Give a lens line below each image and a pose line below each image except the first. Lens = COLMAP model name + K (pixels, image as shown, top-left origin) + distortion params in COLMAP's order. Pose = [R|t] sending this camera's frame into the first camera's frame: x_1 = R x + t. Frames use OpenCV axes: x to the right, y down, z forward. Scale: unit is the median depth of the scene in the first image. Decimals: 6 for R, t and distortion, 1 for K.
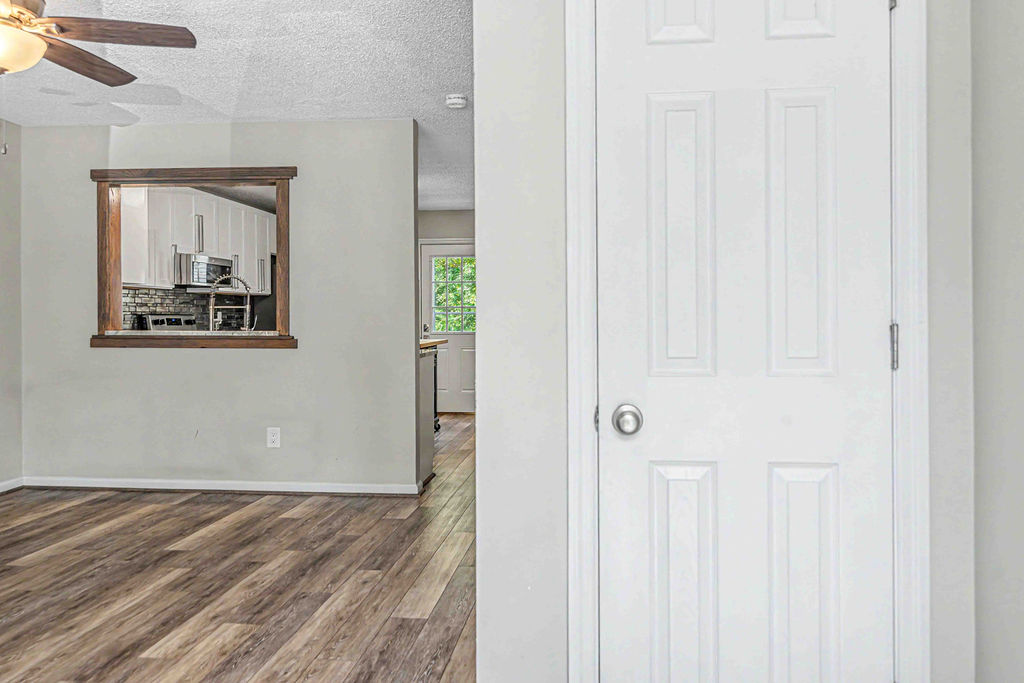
lens RADIAL K [[776.4, 0, 511.1], [0, 776.4, 317.3], [0, 0, 1]] dist [0.002282, -0.001309]
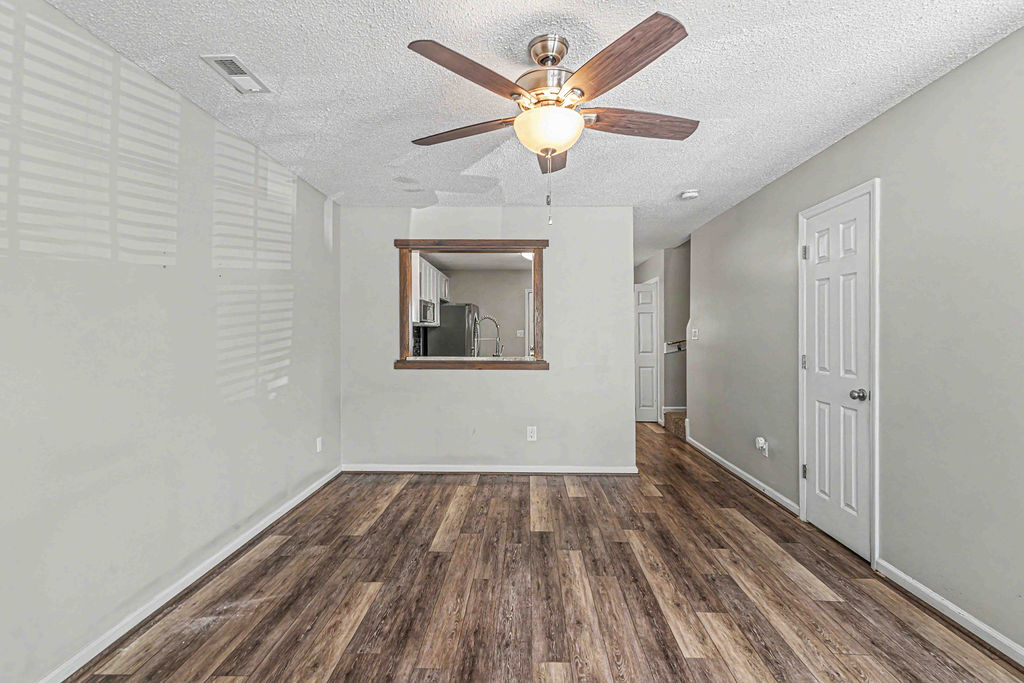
lens RADIAL K [[473.2, 0, 511.5], [0, 473.2, 334.1], [0, 0, 1]] dist [0.013168, -0.000258]
pose [[0.997354, 0.002253, 0.072664, -0.574646], [-0.002240, 0.999997, -0.000259, -0.033885], [-0.072664, 0.000095, 0.997356, 0.221679]]
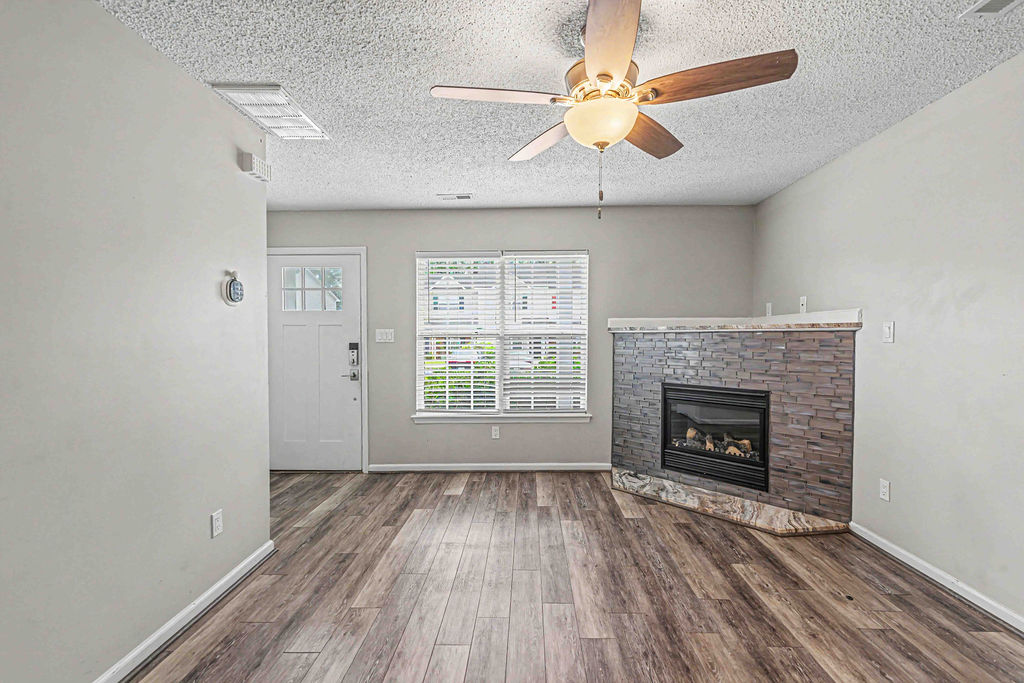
lens RADIAL K [[466.3, 0, 515.1], [0, 466.3, 332.8], [0, 0, 1]] dist [0.011181, -0.000674]
pose [[-0.997117, 0.006156, -0.075632, -0.360834], [0.006533, 0.999967, -0.004741, -0.032881], [0.075600, -0.005221, -0.997125, 1.259722]]
